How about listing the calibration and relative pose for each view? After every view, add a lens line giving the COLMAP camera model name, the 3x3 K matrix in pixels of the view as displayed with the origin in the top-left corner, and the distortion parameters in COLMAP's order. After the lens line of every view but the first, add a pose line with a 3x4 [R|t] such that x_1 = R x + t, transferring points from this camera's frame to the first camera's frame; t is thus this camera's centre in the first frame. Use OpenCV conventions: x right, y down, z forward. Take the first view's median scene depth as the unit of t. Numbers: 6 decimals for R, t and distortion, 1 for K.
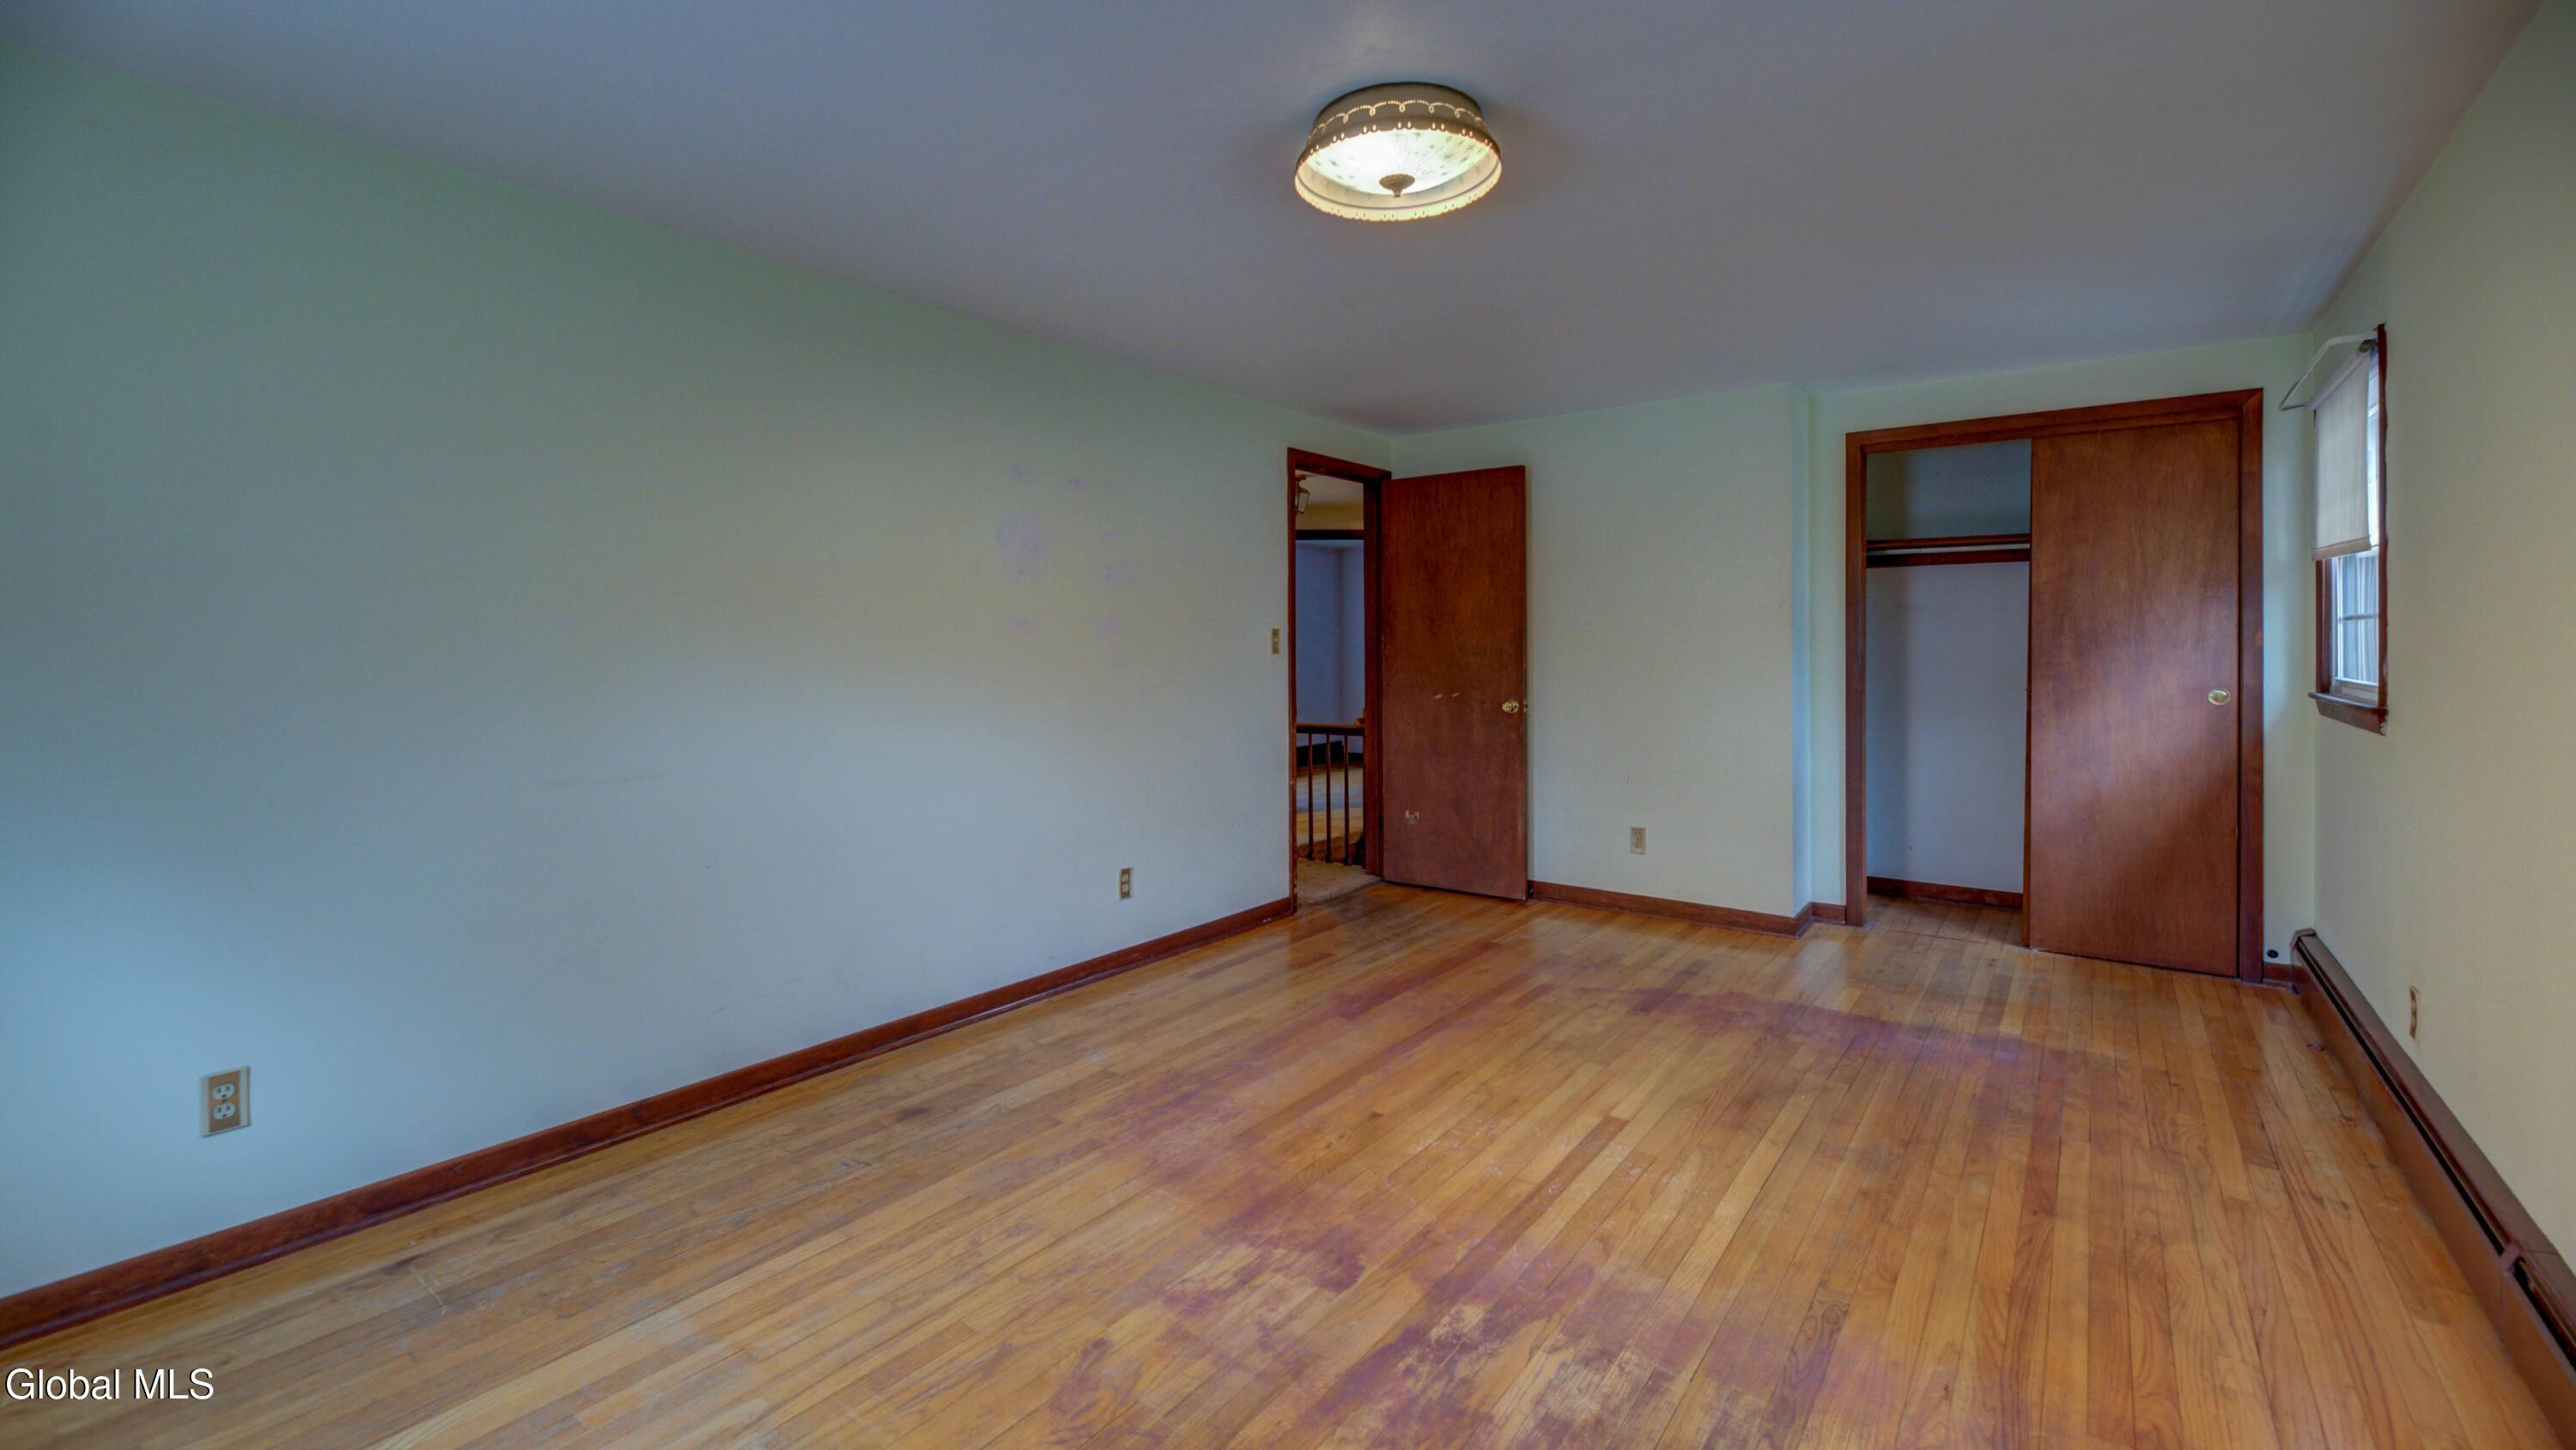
lens RADIAL K [[1059.1, 0, 1288.2], [0, 1059.1, 741.5], [0, 0, 1]] dist [-0.002798, -0.000700]
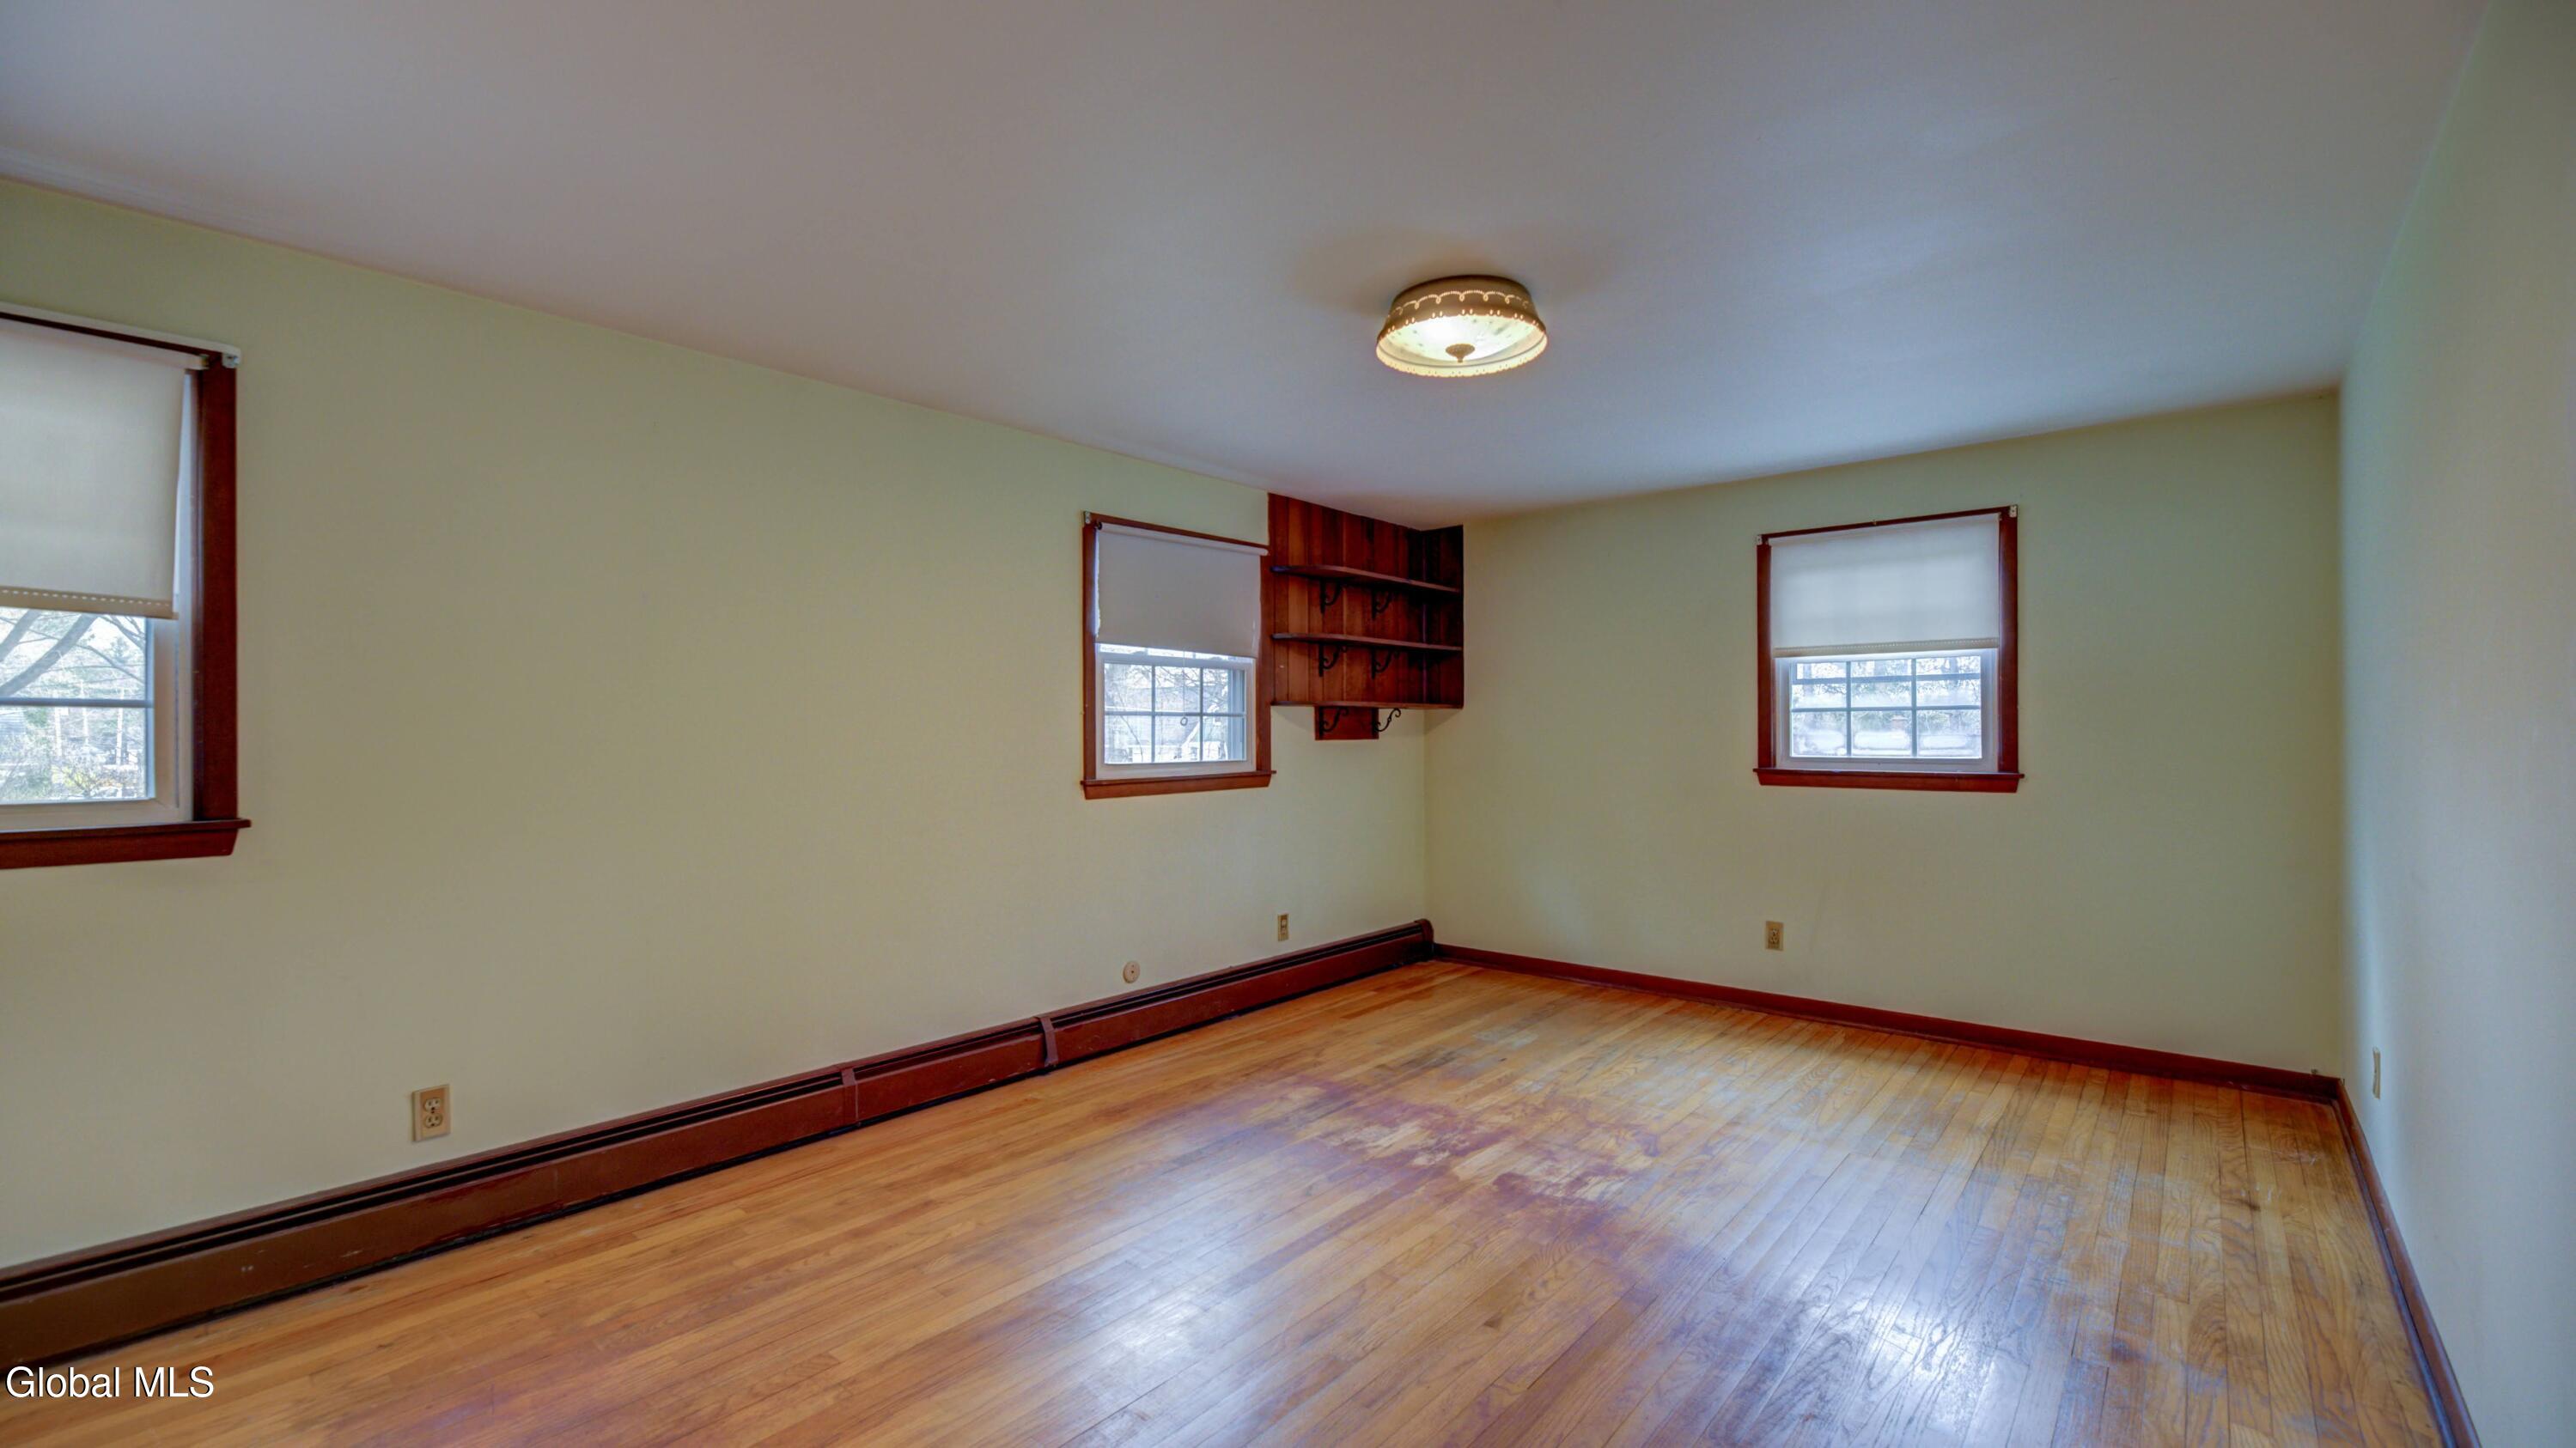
lens RADIAL K [[974.0, 0, 1283.5], [0, 974.0, 722.9], [0, 0, 1]] dist [0.000343, 0.000040]
pose [[-0.995646, 0.010955, 0.092564, 0.224224], [0.018514, 0.996526, 0.081196, -0.213804], [-0.091353, 0.082556, -0.992391, 2.280425]]
